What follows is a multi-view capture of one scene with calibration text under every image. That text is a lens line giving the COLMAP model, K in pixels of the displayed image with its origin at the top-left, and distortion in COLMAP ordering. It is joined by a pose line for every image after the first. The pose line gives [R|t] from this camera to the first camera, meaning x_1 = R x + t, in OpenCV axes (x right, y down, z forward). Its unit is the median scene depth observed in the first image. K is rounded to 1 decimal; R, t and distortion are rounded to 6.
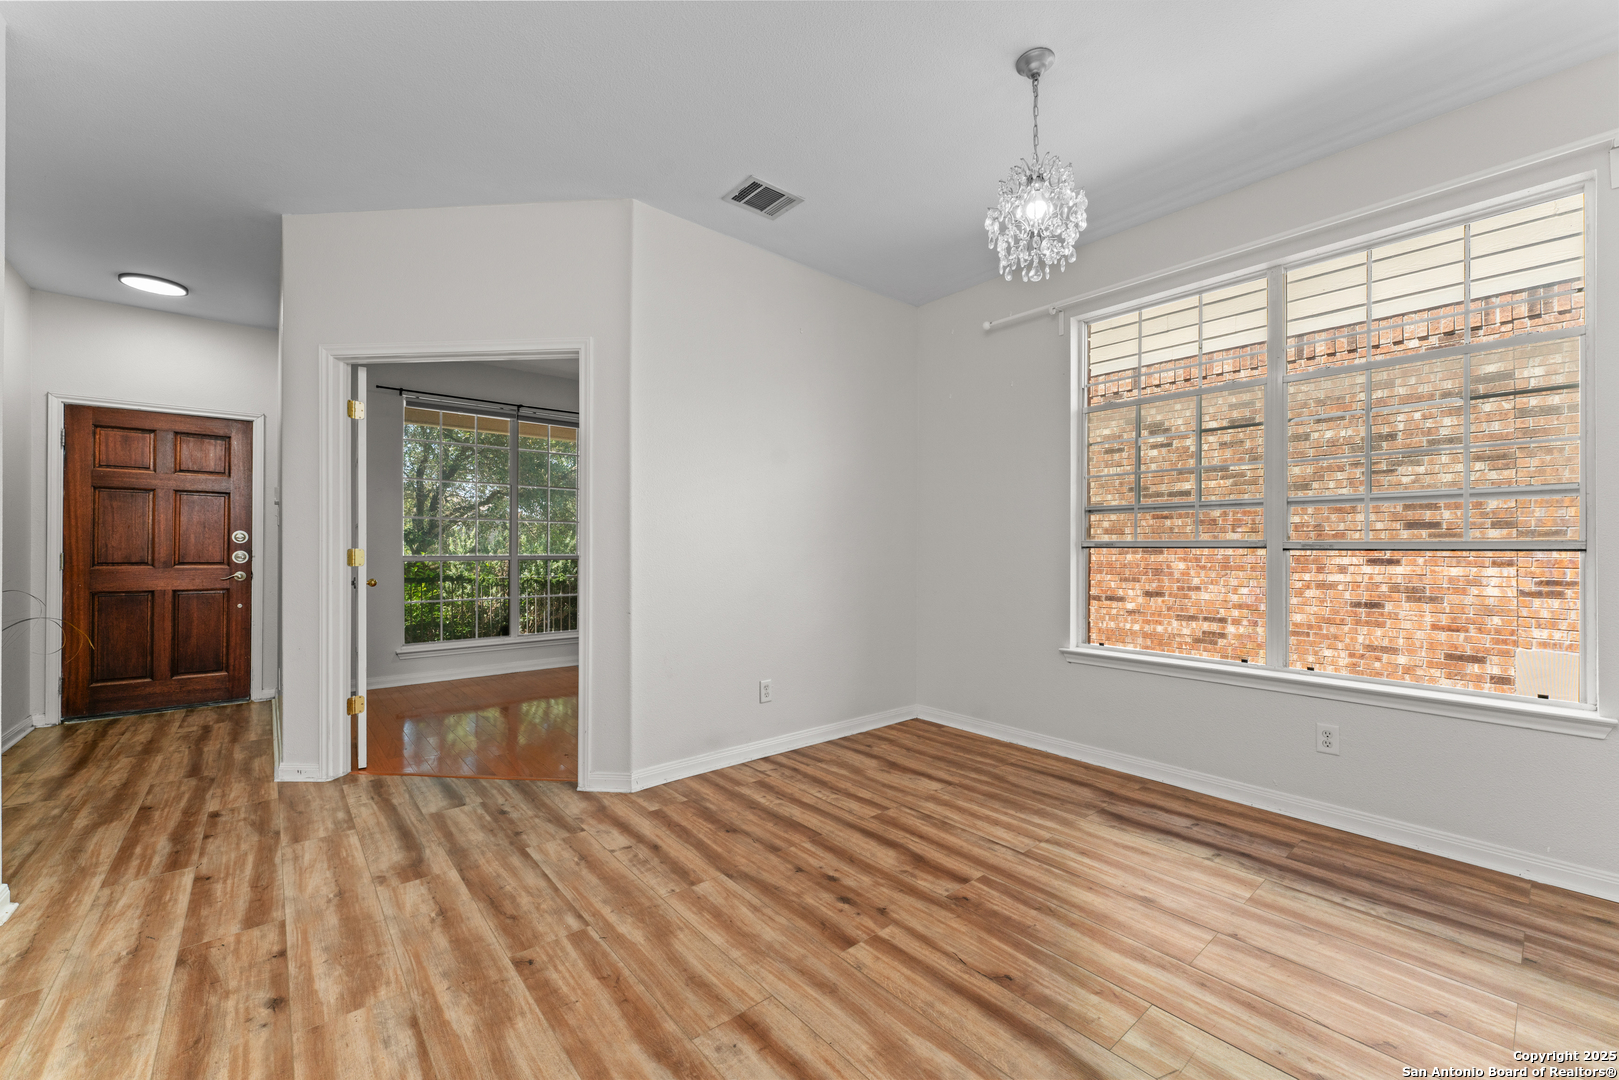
lens RADIAL K [[635.8, 0, 809.5], [0, 635.8, 540.0], [0, 0, 1]] dist [0.007733, -0.000090]
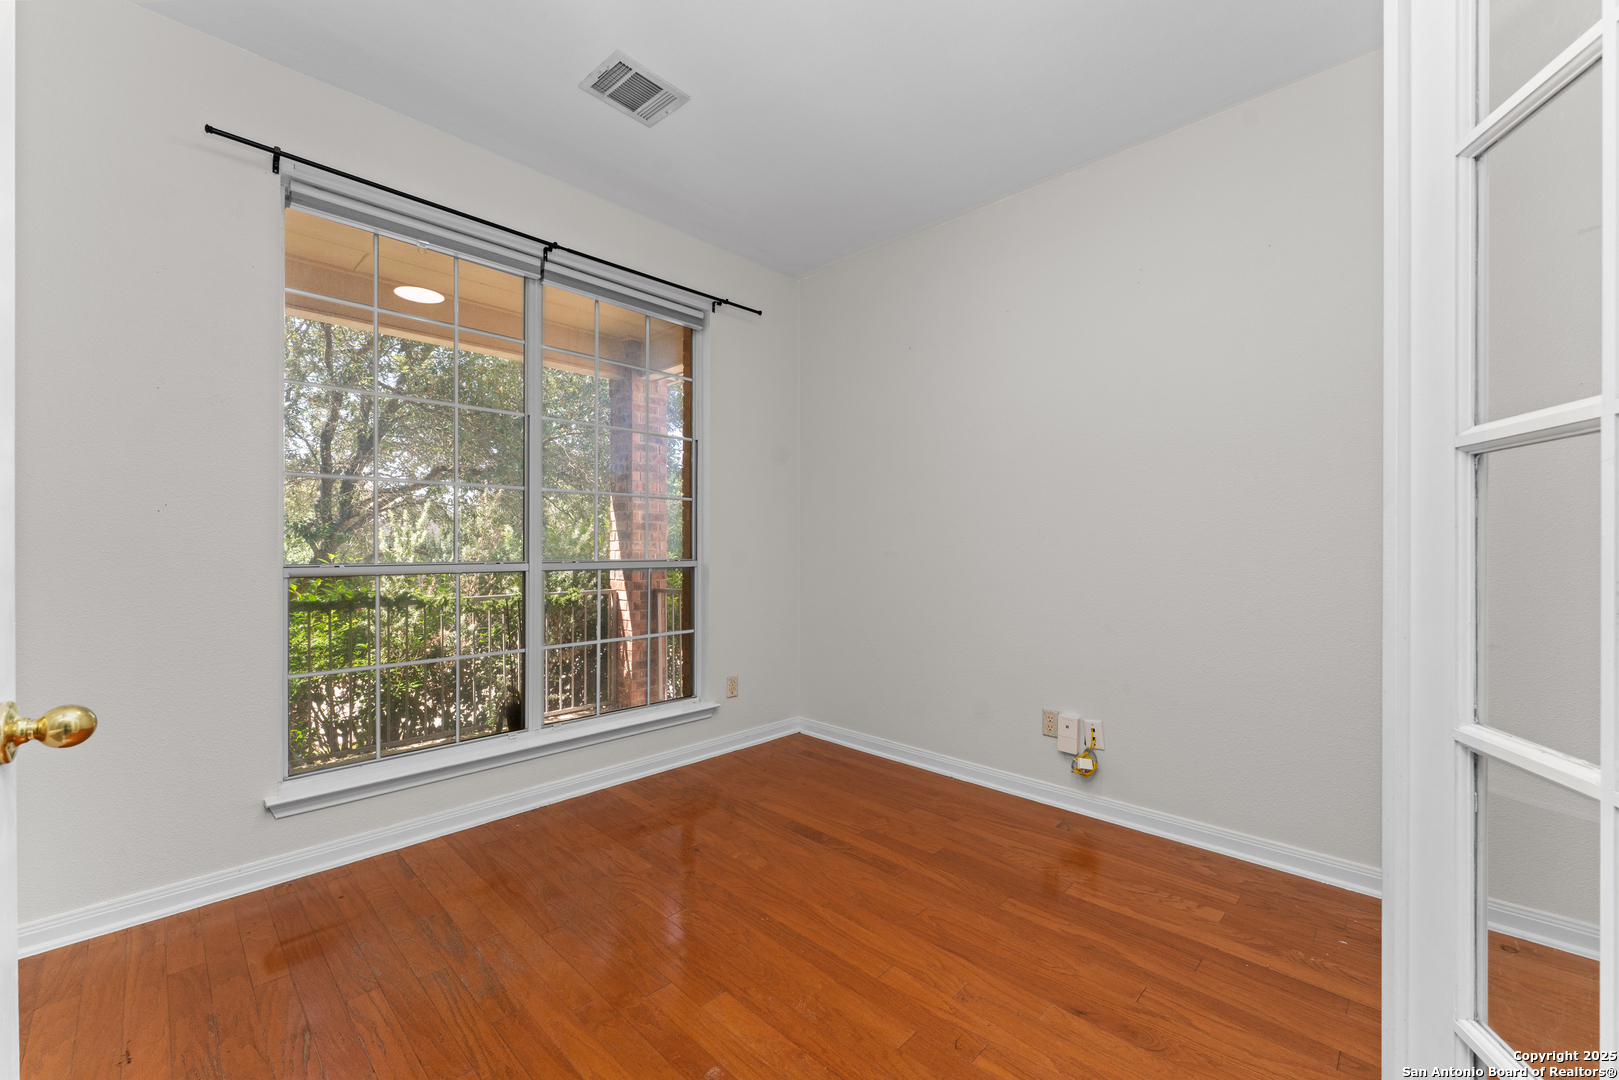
lens RADIAL K [[646.9, 0, 804.8], [0, 646.9, 544.7], [0, 0, 1]] dist [-0.001725, -0.000148]
pose [[0.996006, 0.001995, 0.089266, -0.225631], [-0.002491, 0.999982, 0.005446, 0.007480], [-0.089253, -0.005646, 0.995993, 0.368888]]
